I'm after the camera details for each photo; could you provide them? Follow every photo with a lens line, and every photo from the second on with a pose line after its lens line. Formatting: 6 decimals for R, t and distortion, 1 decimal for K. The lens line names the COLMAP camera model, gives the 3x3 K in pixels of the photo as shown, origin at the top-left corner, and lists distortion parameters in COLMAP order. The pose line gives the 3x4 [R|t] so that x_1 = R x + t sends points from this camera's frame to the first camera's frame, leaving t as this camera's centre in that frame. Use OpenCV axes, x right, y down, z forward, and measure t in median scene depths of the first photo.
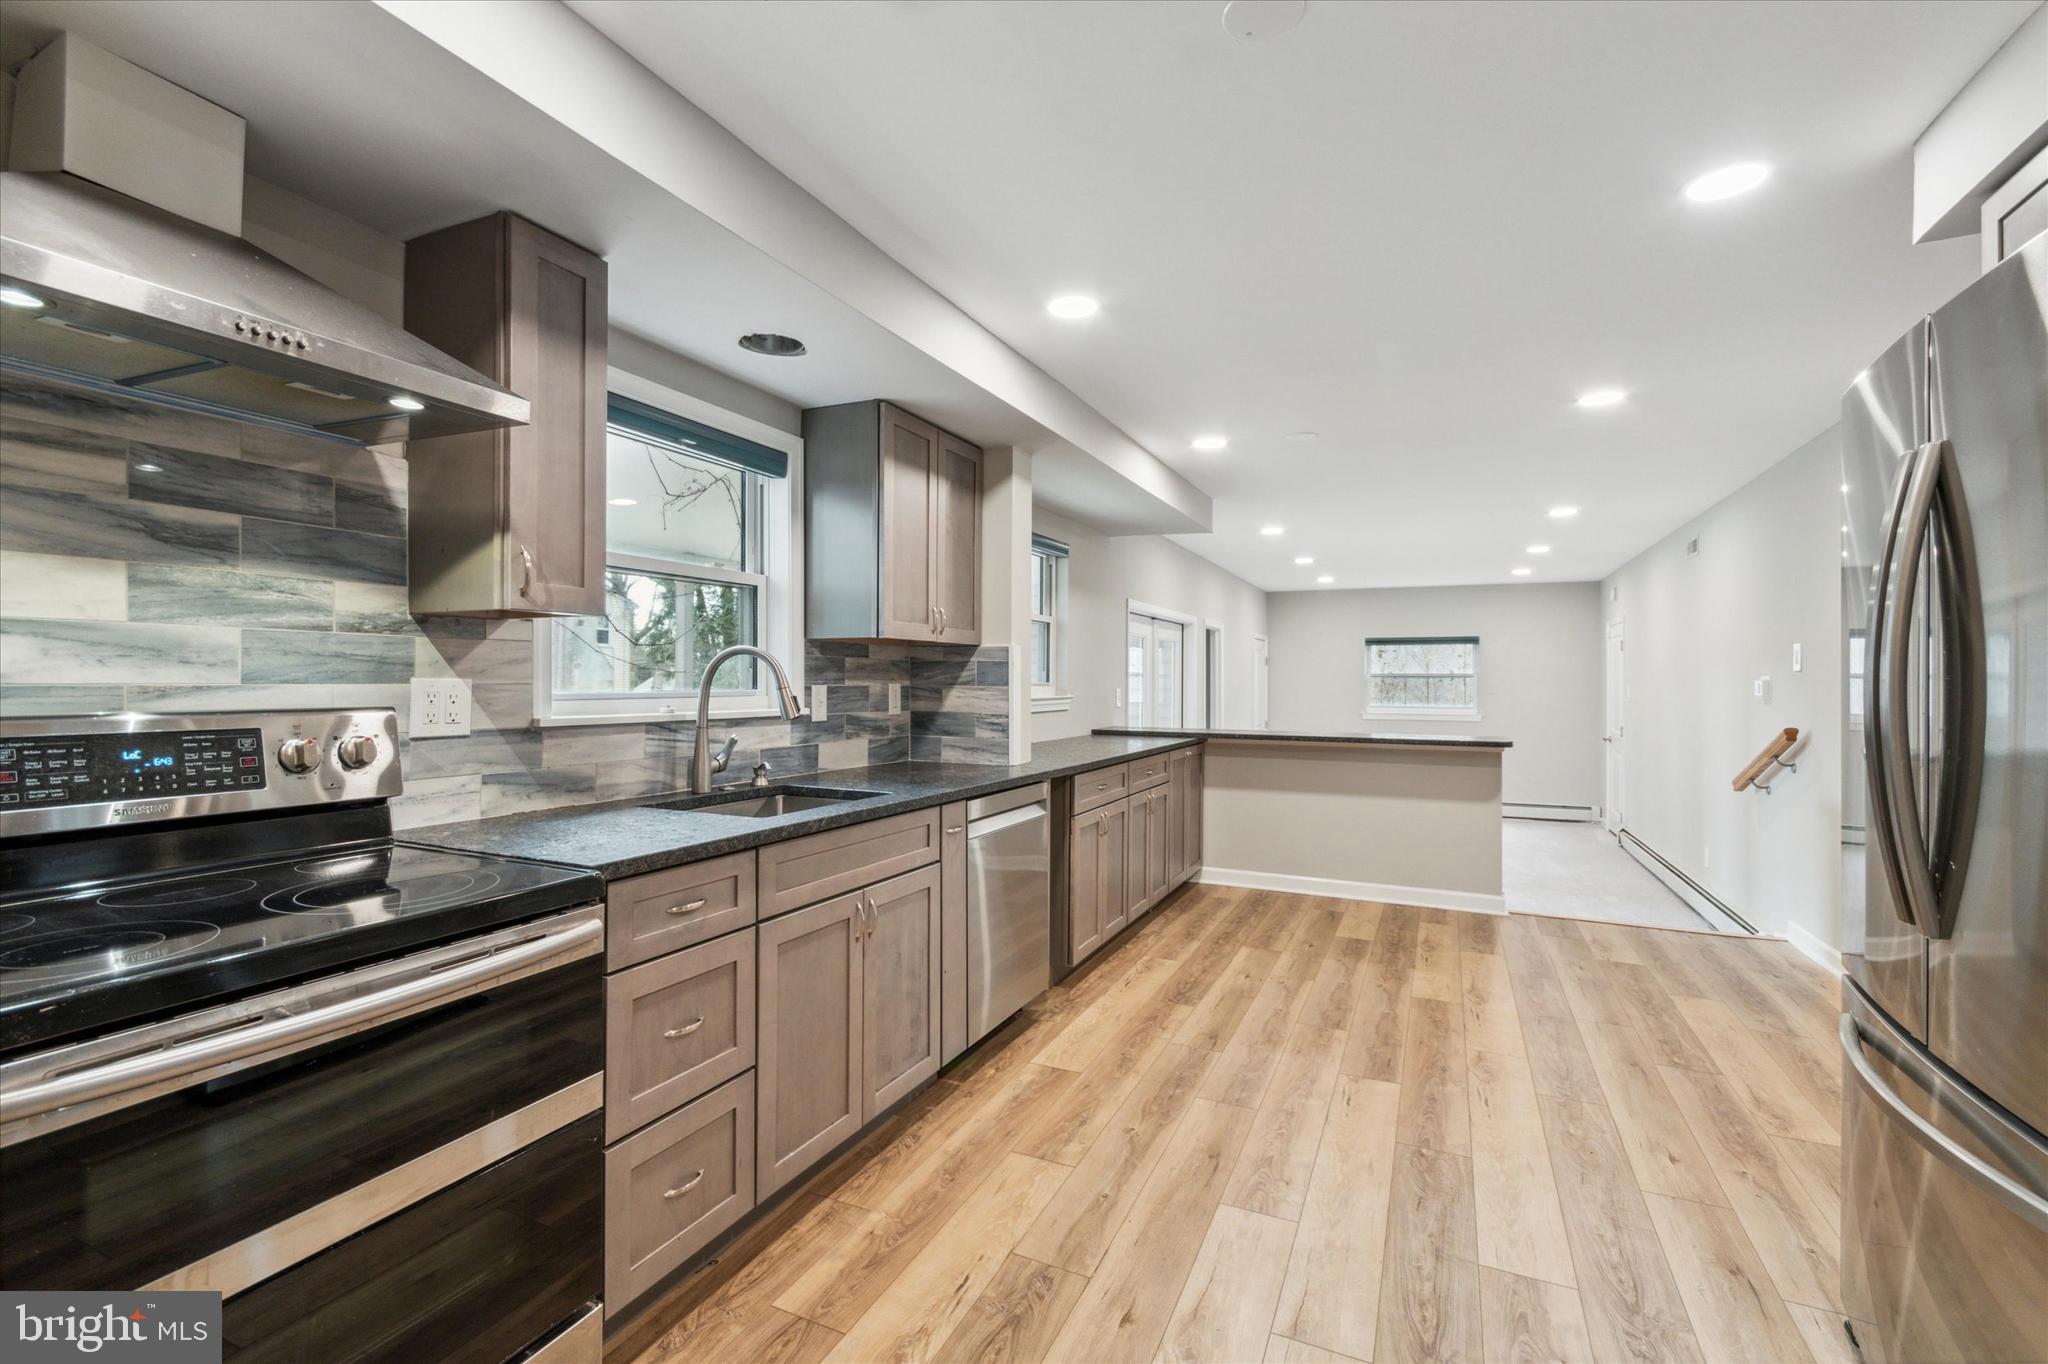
lens RADIAL K [[898.8, 0, 1014.0], [0, 898.8, 670.4], [0, 0, 1]] dist [0.009042, 0.000390]
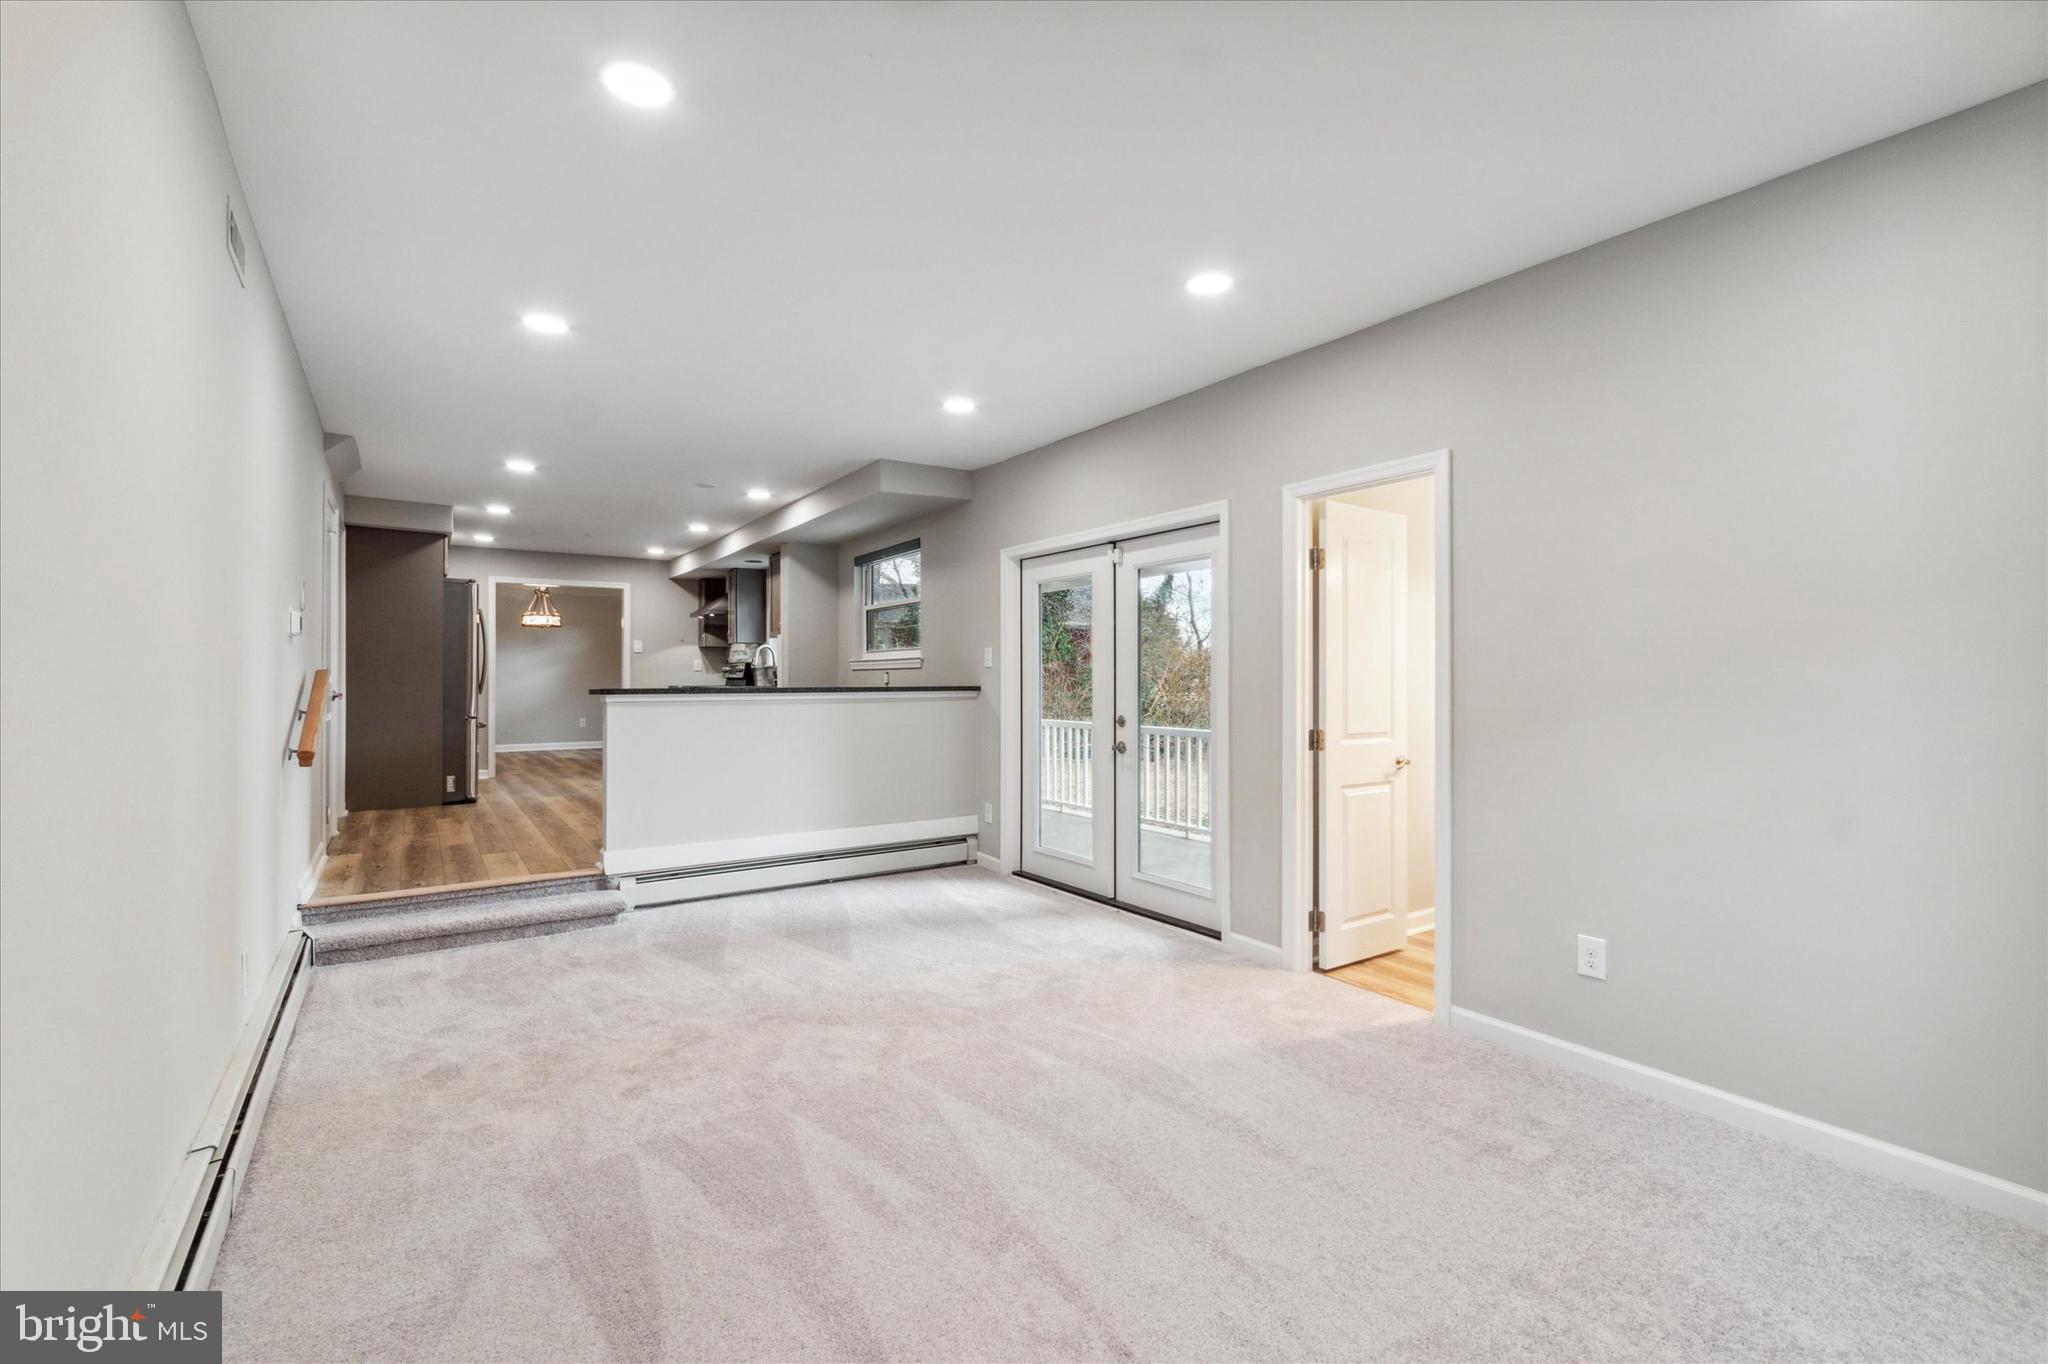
lens RADIAL K [[898.8, 0, 1020.2], [0, 898.8, 680.5], [0, 0, 1]] dist [0.009042, 0.000390]
pose [[-0.509825, -0.006718, -0.860252, 2.471669], [0.007704, 0.999894, -0.012374, 0.181888], [0.860244, -0.012936, -0.509719, 4.068042]]
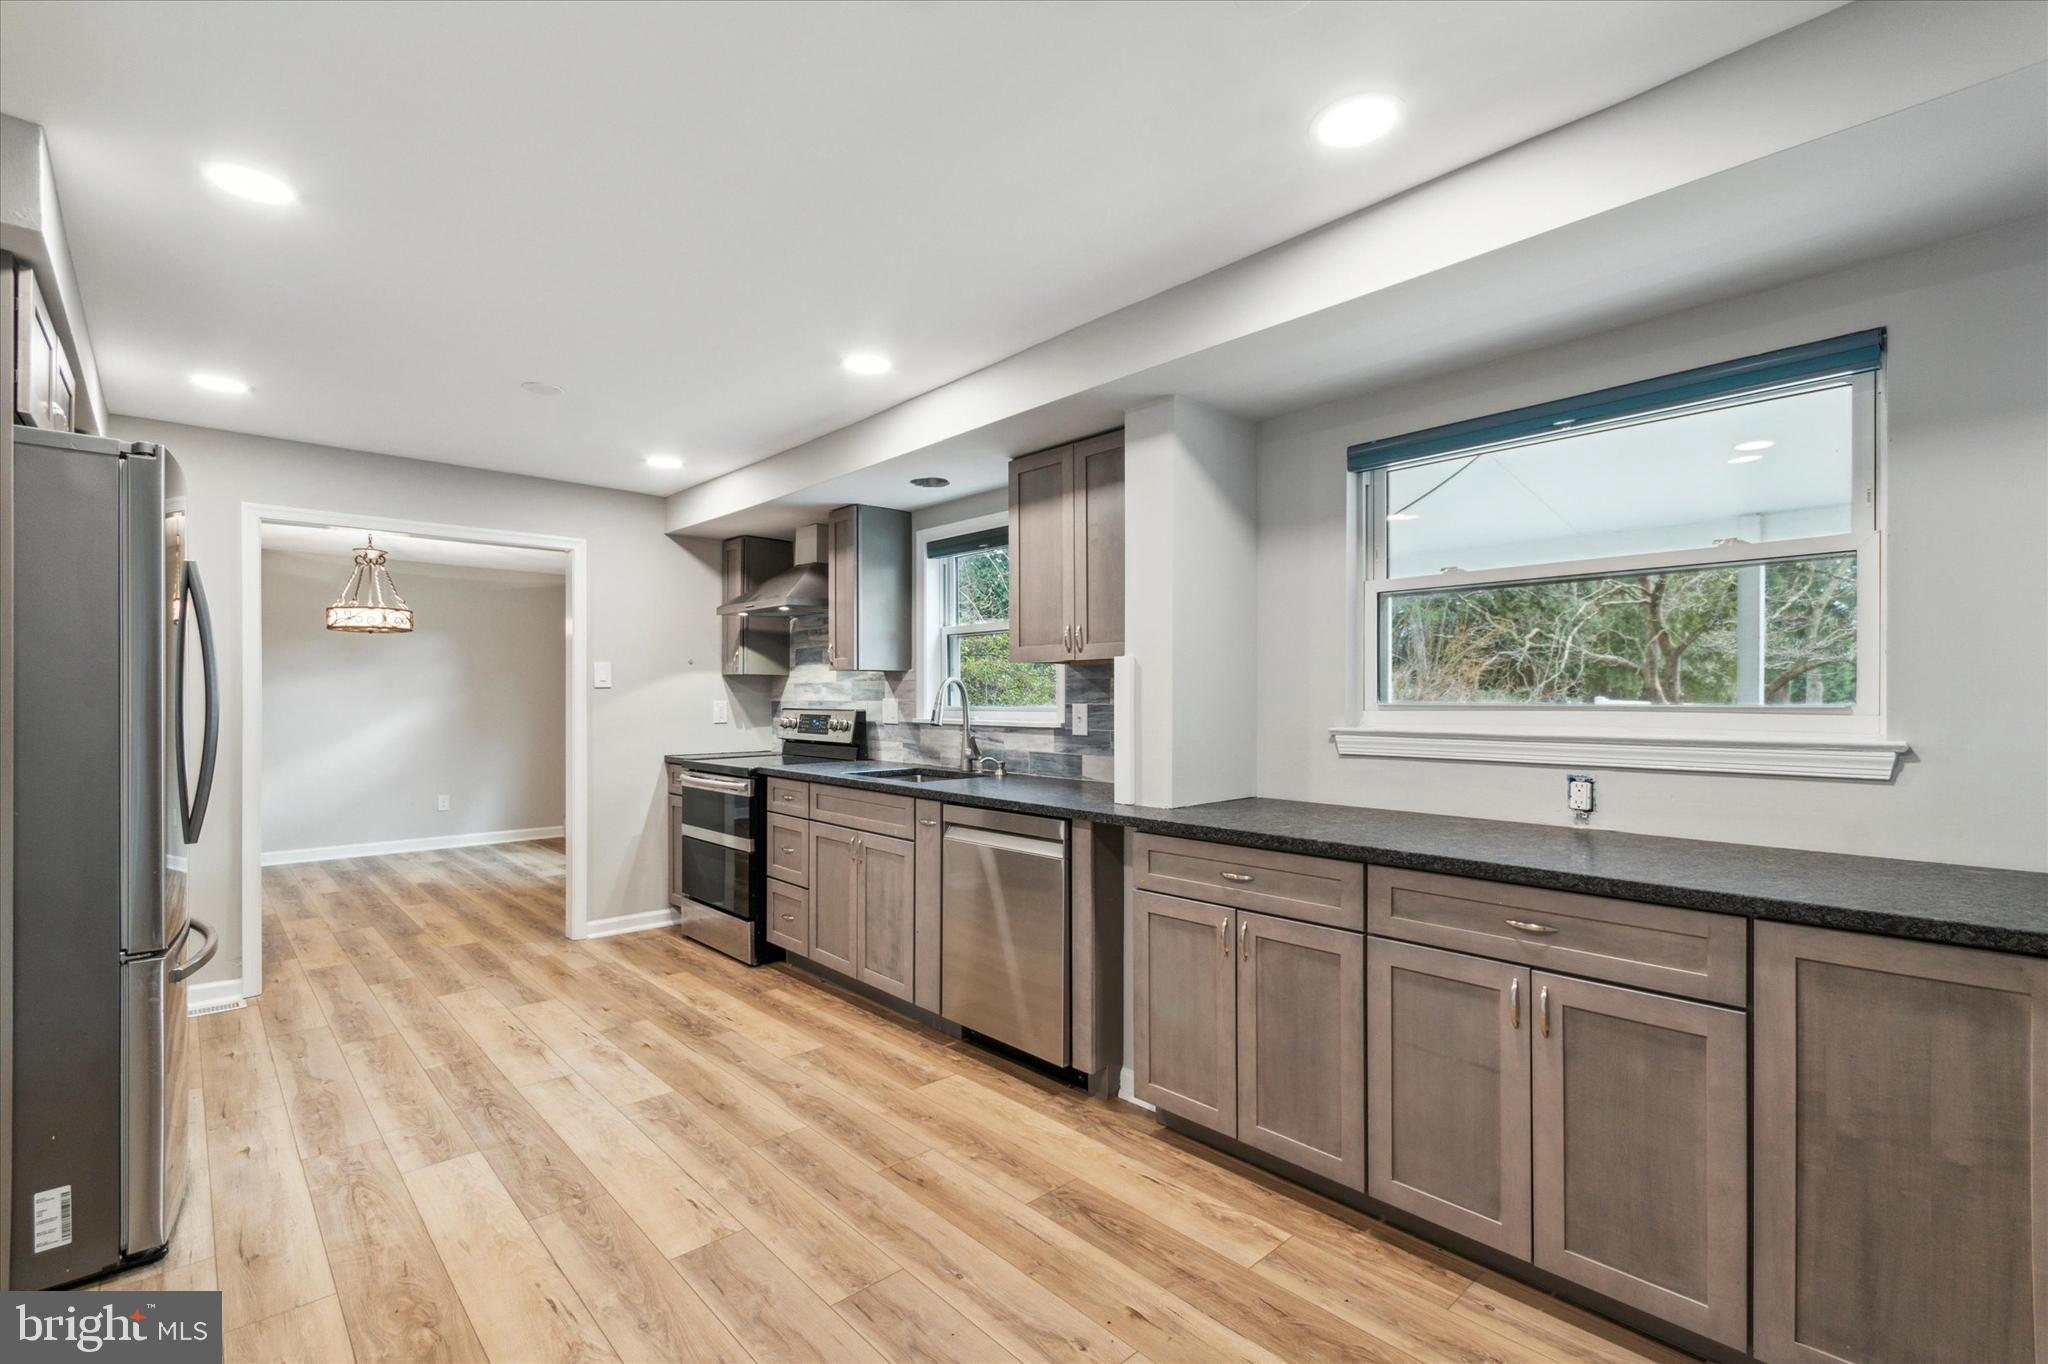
lens RADIAL K [[898.8, 0, 1012.4], [0, 898.8, 698.0], [0, 0, 1]] dist [0.009042, 0.000390]
pose [[-0.370766, -0.005043, -0.928713, 1.207154], [0.007808, 0.999933, -0.008547, 0.024924], [0.928693, -0.010421, -0.370702, 1.847063]]
